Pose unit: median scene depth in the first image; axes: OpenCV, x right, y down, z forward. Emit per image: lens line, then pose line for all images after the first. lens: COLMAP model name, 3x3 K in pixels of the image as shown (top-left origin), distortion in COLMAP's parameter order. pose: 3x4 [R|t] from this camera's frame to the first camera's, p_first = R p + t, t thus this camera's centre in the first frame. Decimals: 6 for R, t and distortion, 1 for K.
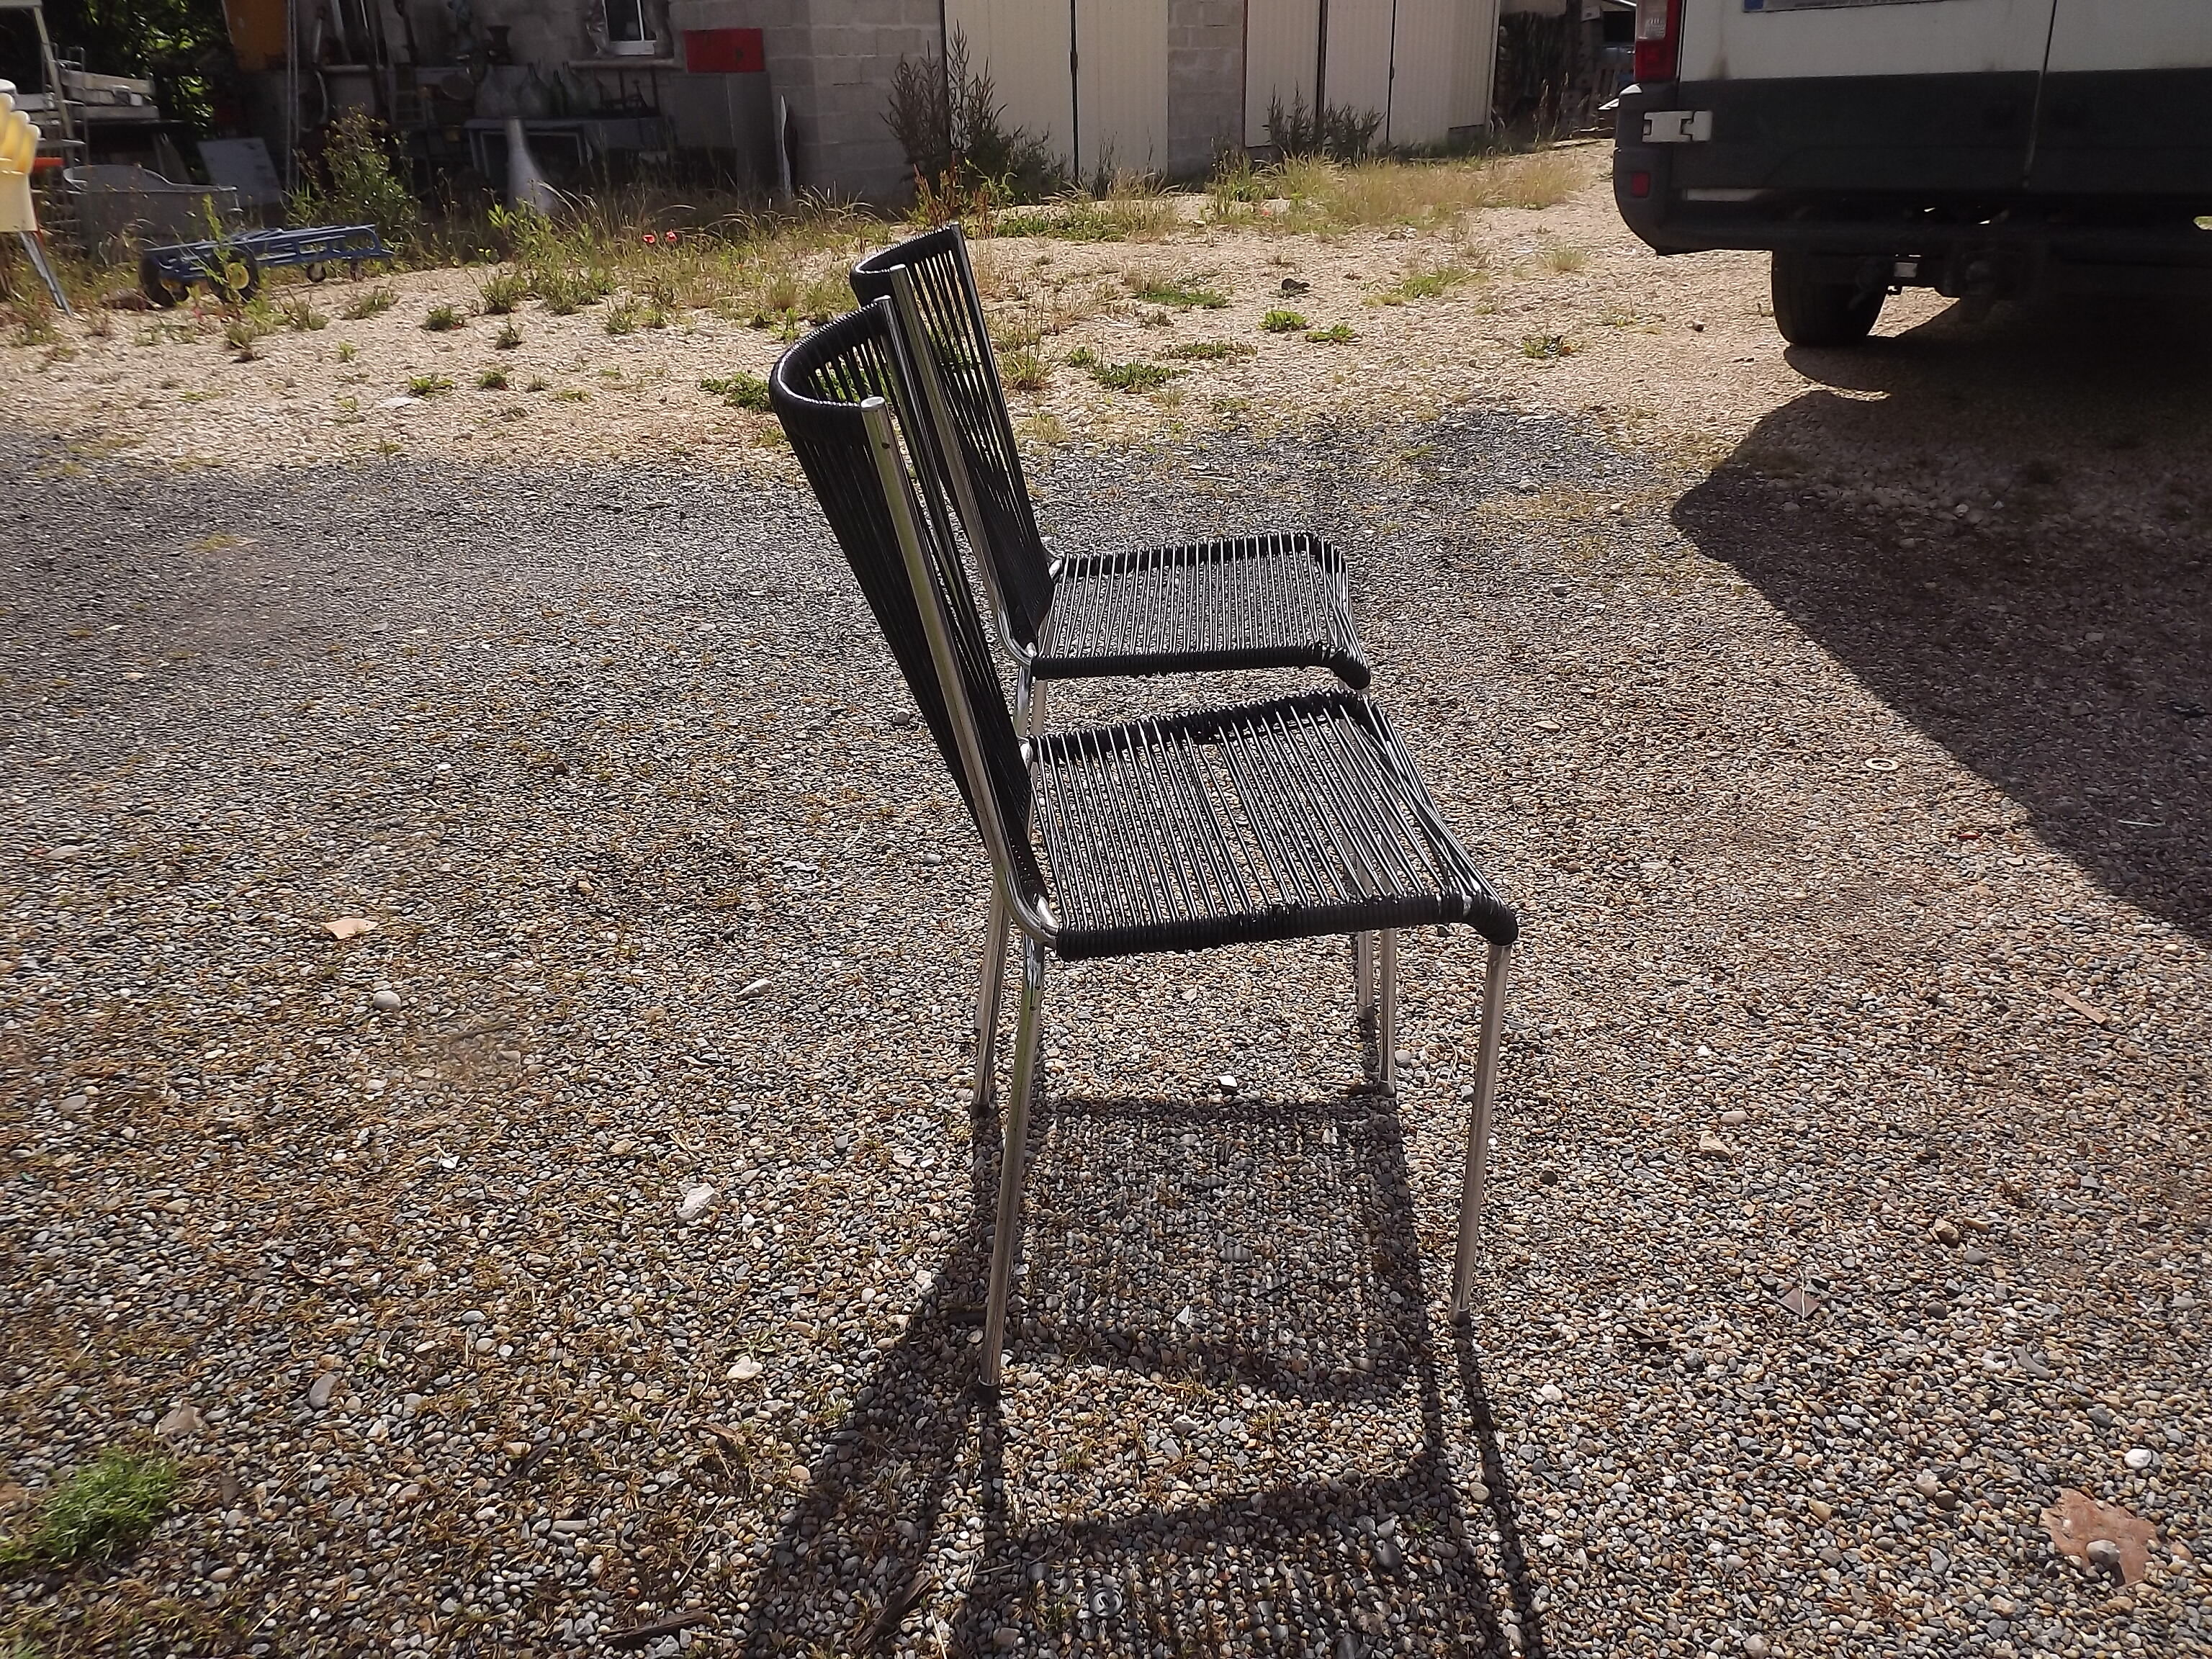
lens RADIAL K [[1603.4, 0, 1106.0], [0, 1603.4, 829.5], [0, 0, 1]] dist [-0.062181, 0.014323]
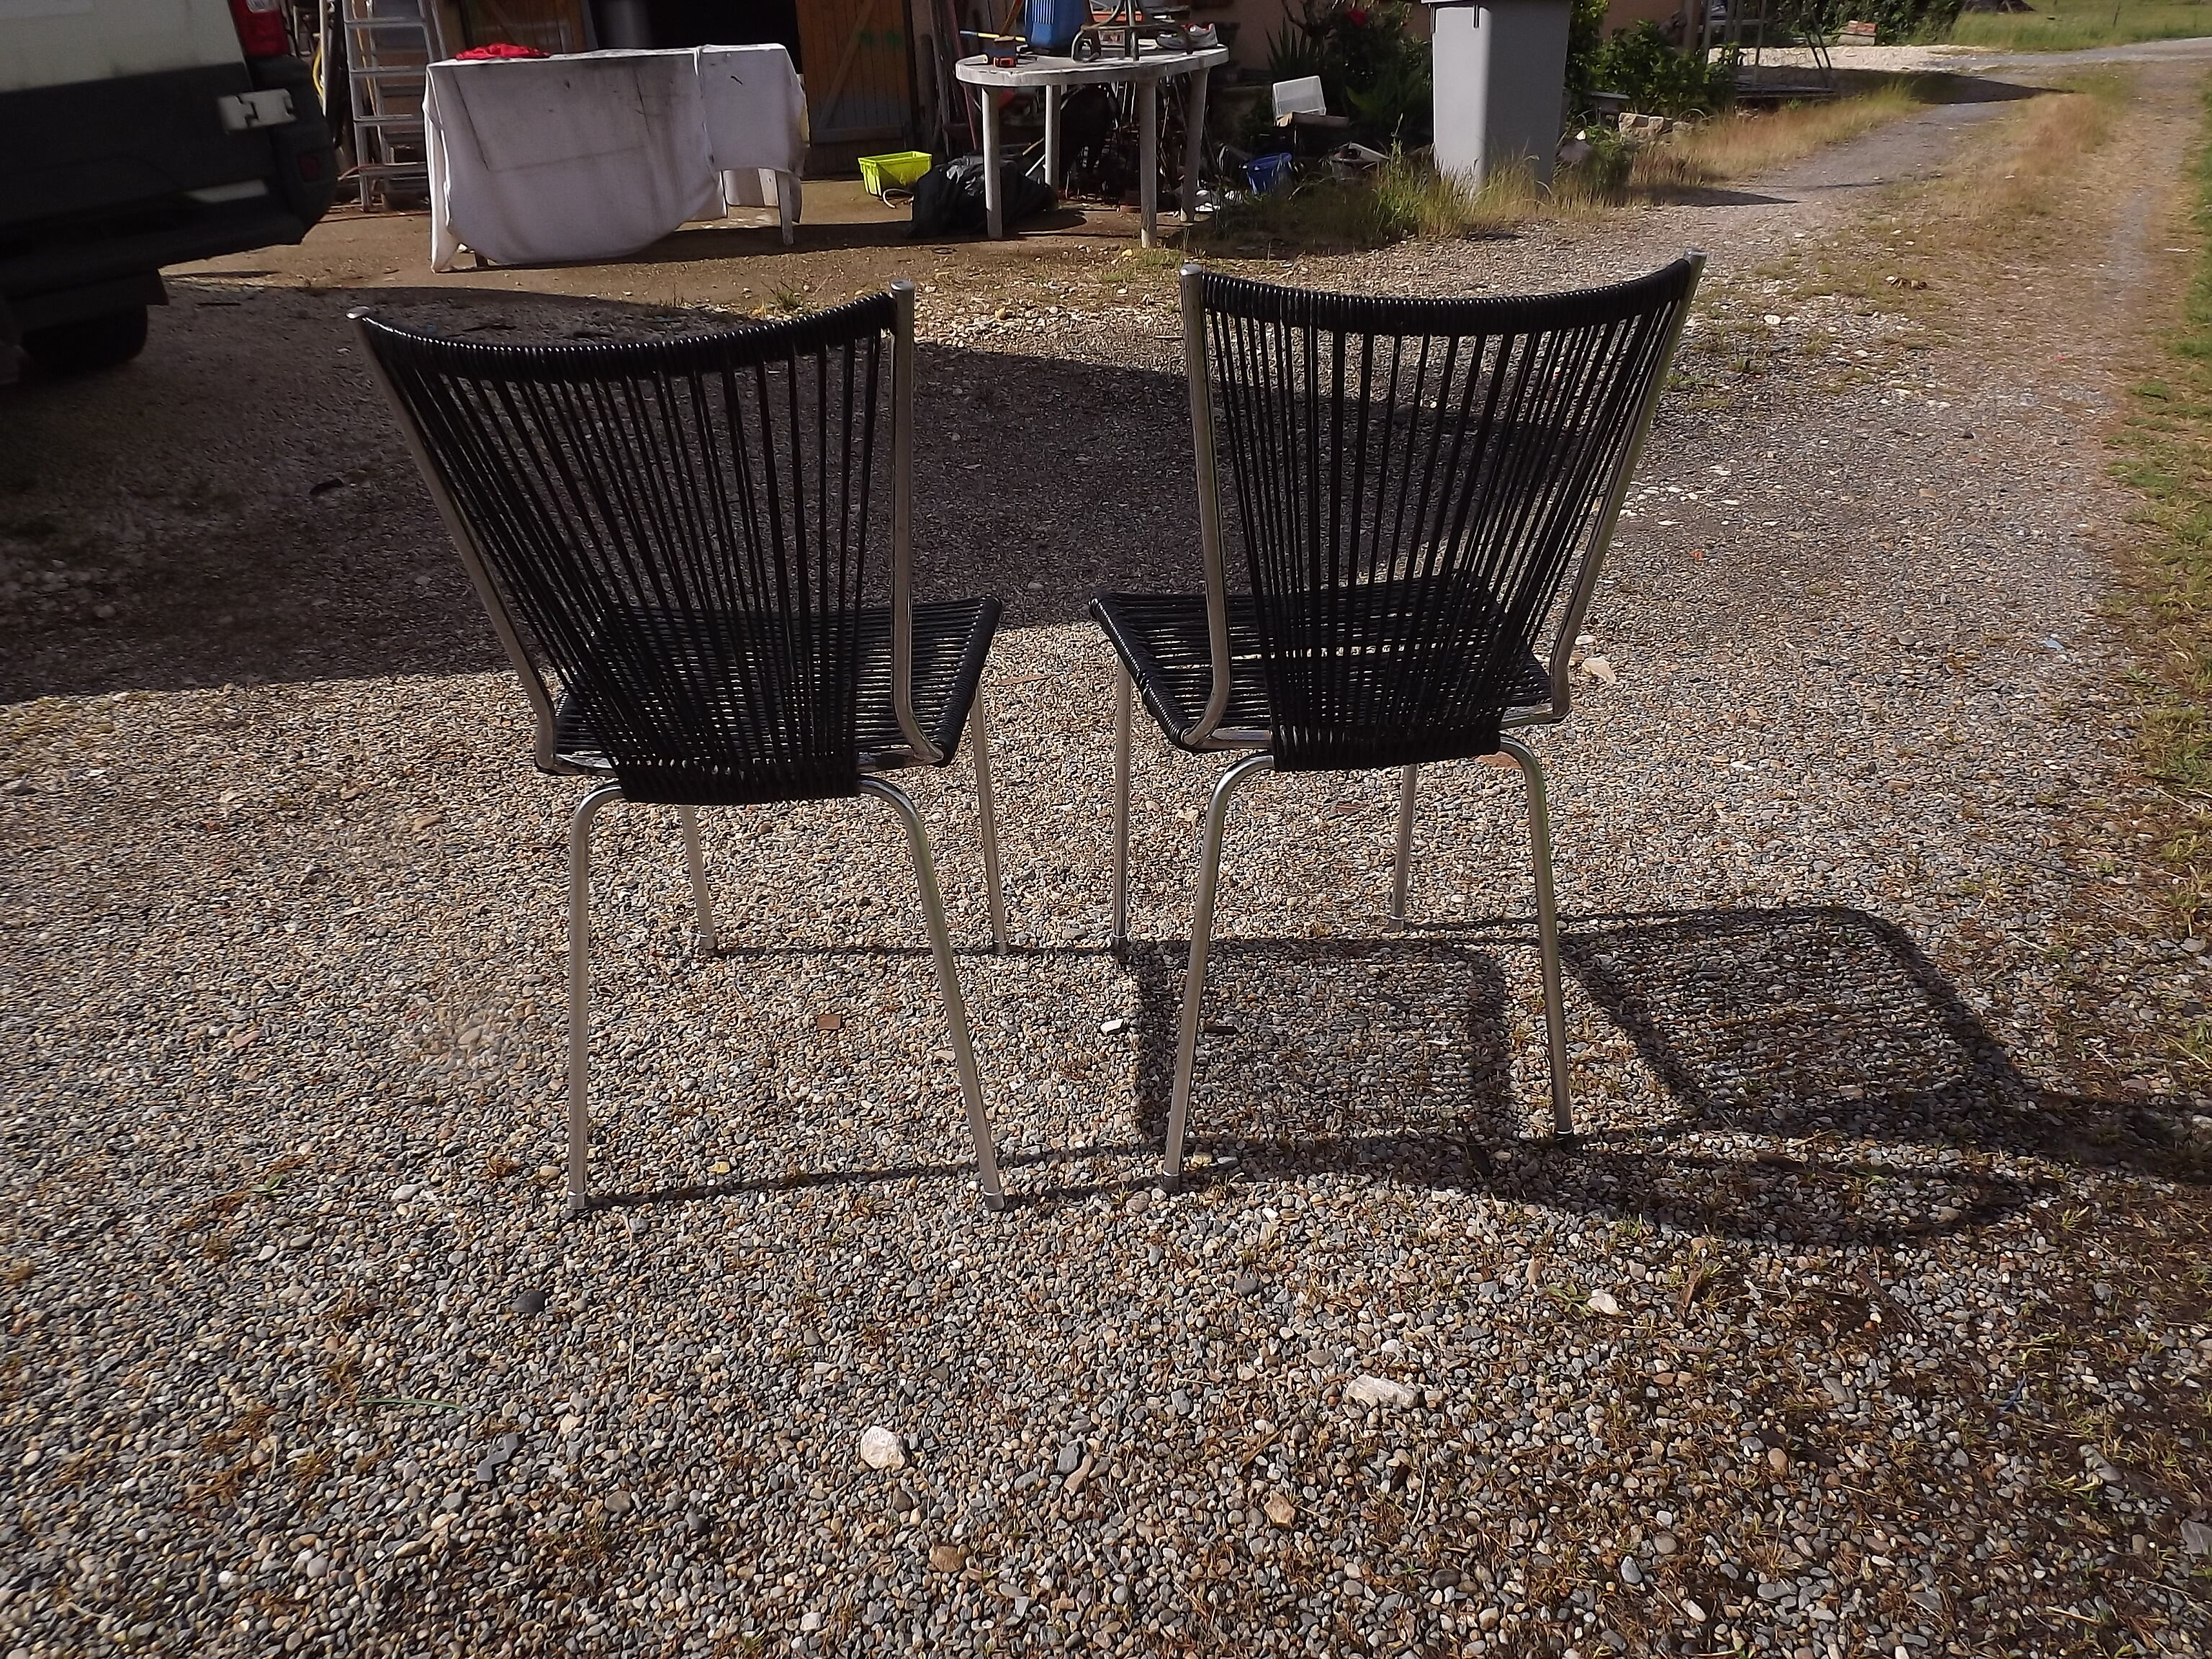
lens RADIAL K [[1603.4, 0, 1106.0], [0, 1603.4, 829.5], [0, 0, 1]] dist [-0.062181, 0.014323]
pose [[-0.054501, -0.445538, 0.893603, -0.968203], [0.482935, 0.771537, 0.414132, -0.450110], [-0.873959, 0.454122, 0.173116, 0.970392]]
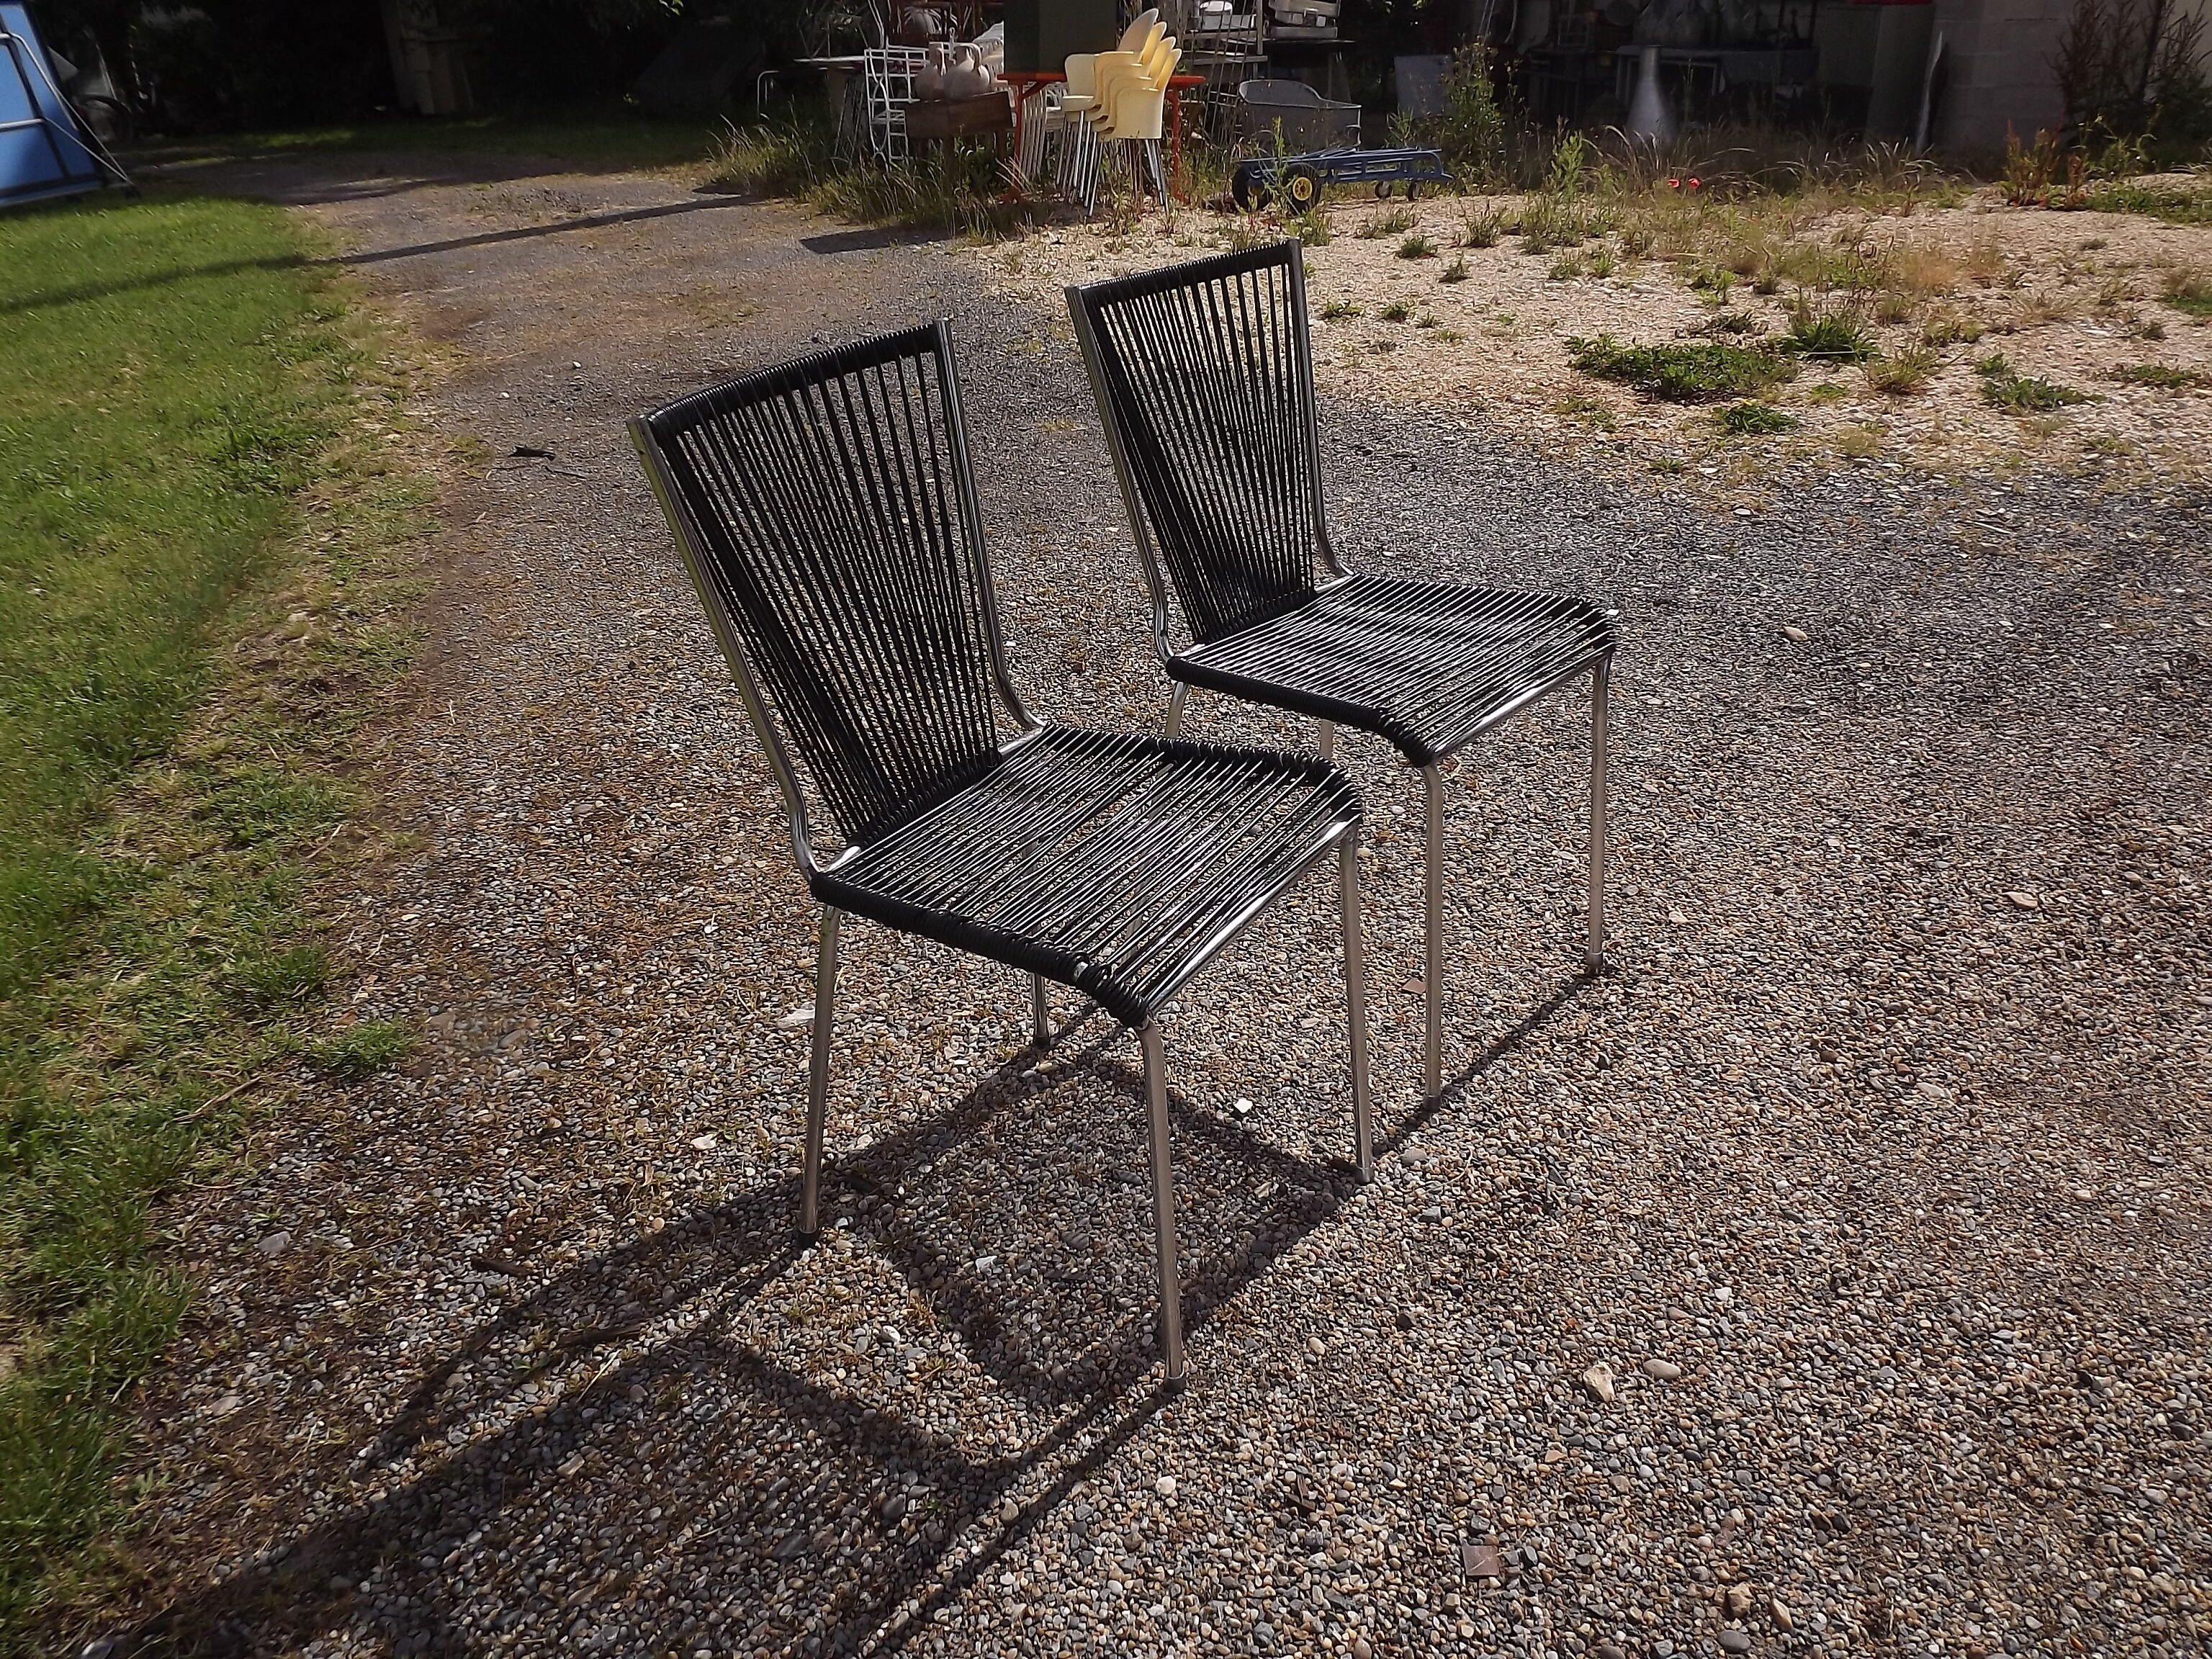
lens RADIAL K [[1603.4, 0, 1106.0], [0, 1603.4, 829.5], [0, 0, 1]] dist [-0.062181, 0.014323]
pose [[0.758843, 0.287235, -0.584512, 0.695480], [-0.259732, 0.956501, 0.132836, -0.154636], [0.597241, 0.051014, 0.800438, 0.156828]]
